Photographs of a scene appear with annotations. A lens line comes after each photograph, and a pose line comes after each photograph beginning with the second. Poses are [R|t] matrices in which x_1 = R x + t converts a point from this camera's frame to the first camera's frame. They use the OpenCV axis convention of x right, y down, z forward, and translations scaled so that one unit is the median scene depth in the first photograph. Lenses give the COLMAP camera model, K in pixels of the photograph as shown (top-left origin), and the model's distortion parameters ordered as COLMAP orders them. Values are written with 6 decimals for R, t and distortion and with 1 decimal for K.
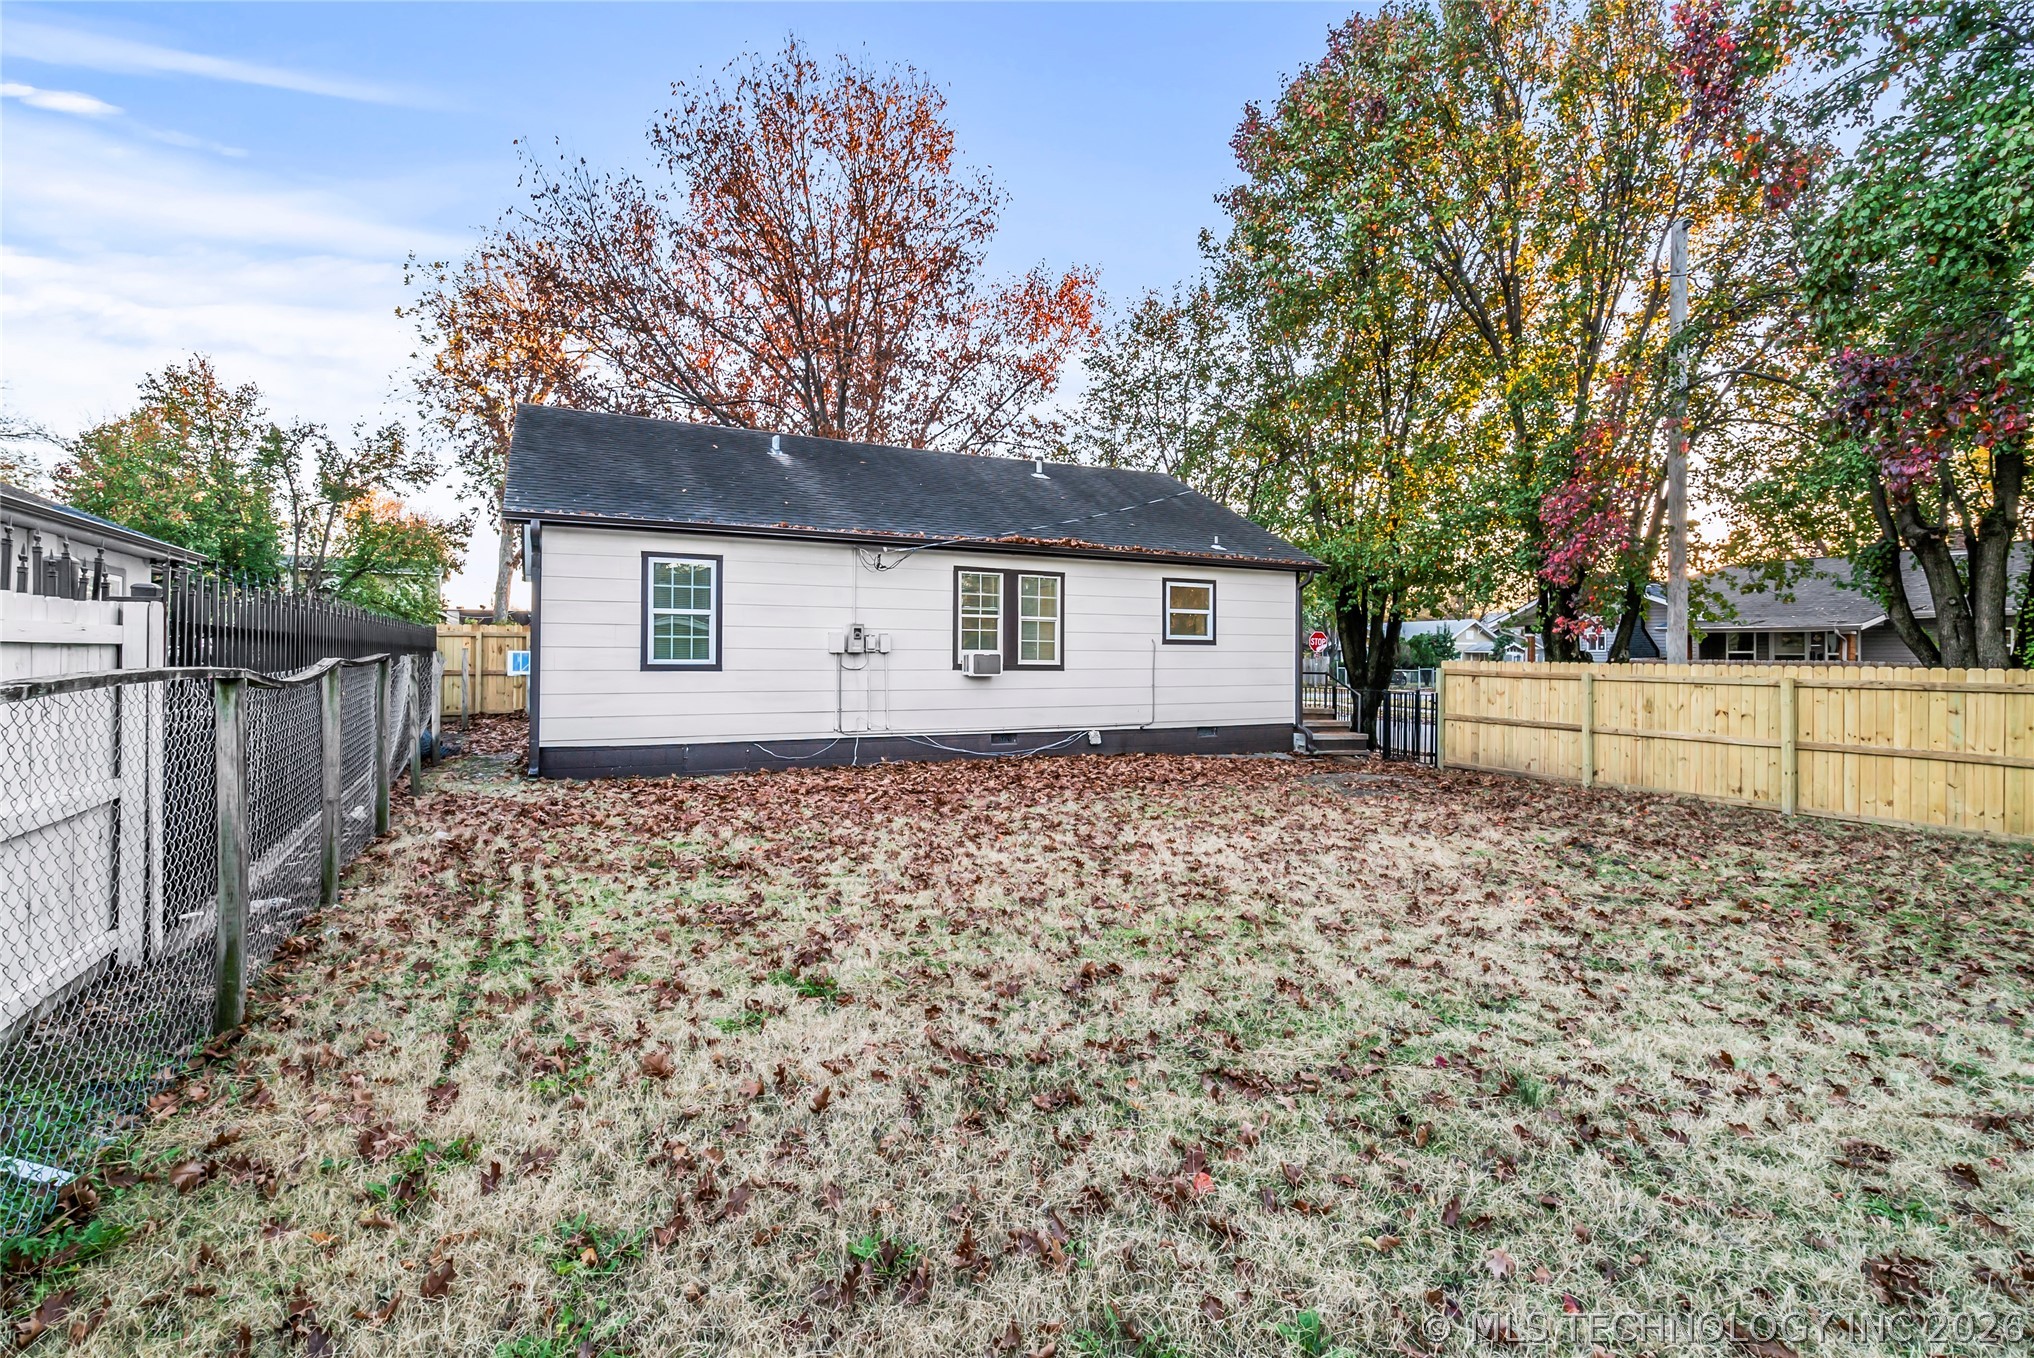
lens RADIAL K [[940.1, 0, 1025.8], [0, 940.1, 664.5], [0, 0, 1]] dist [-0.000633, 0.000640]
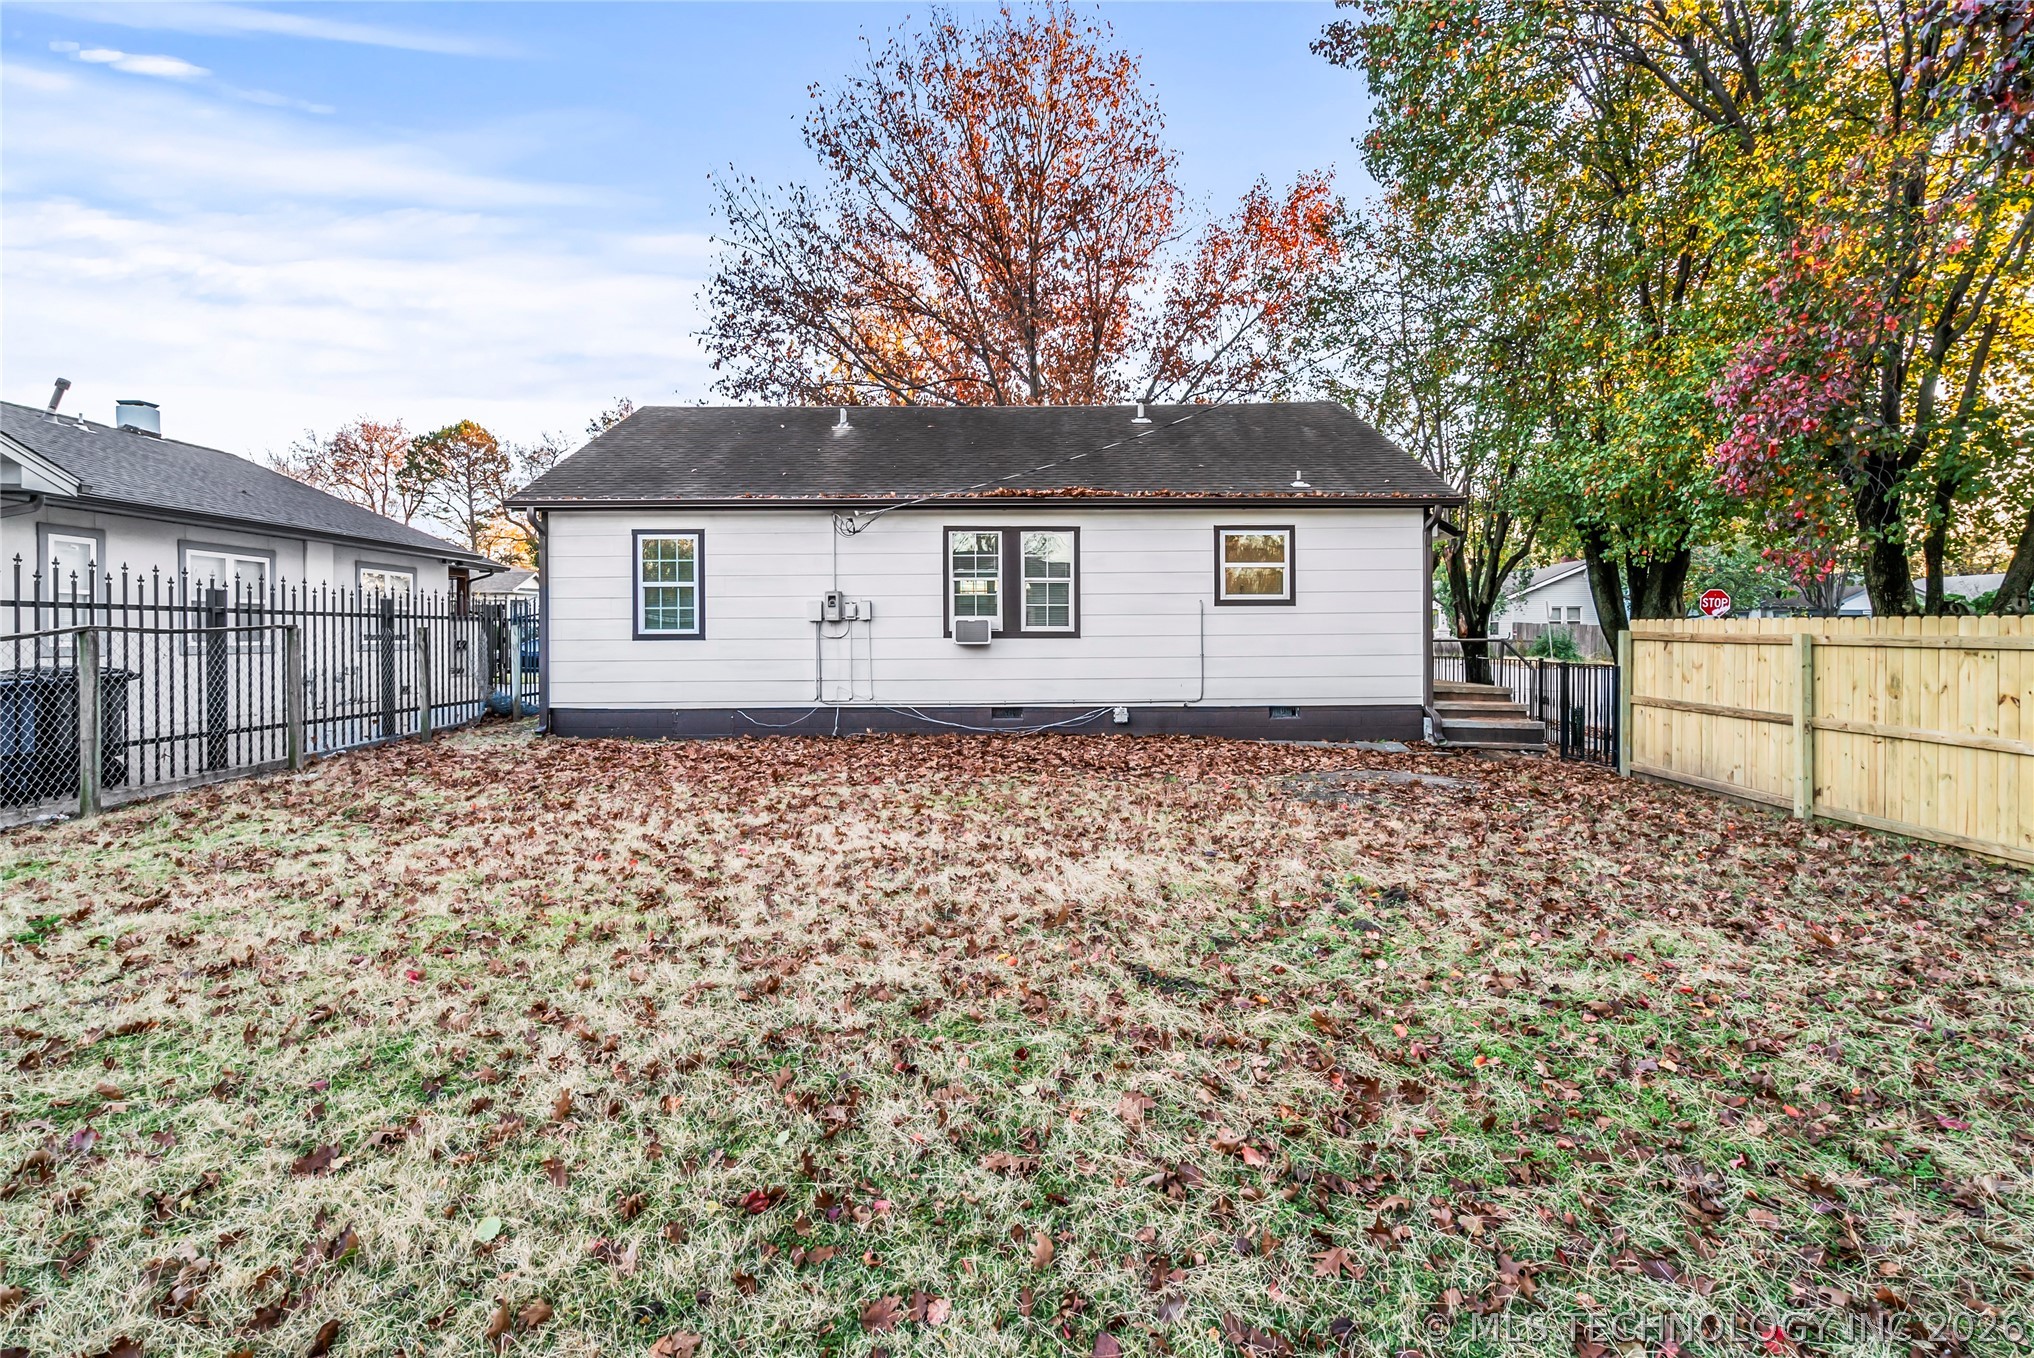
lens RADIAL K [[940.1, 0, 1025.8], [0, 940.1, 664.5], [0, 0, 1]] dist [-0.000633, 0.000640]
pose [[0.891542, 0.003338, -0.452926, 0.417285], [0.007171, 0.999743, 0.021484, 0.012666], [0.452881, -0.022402, 0.891289, 0.200904]]
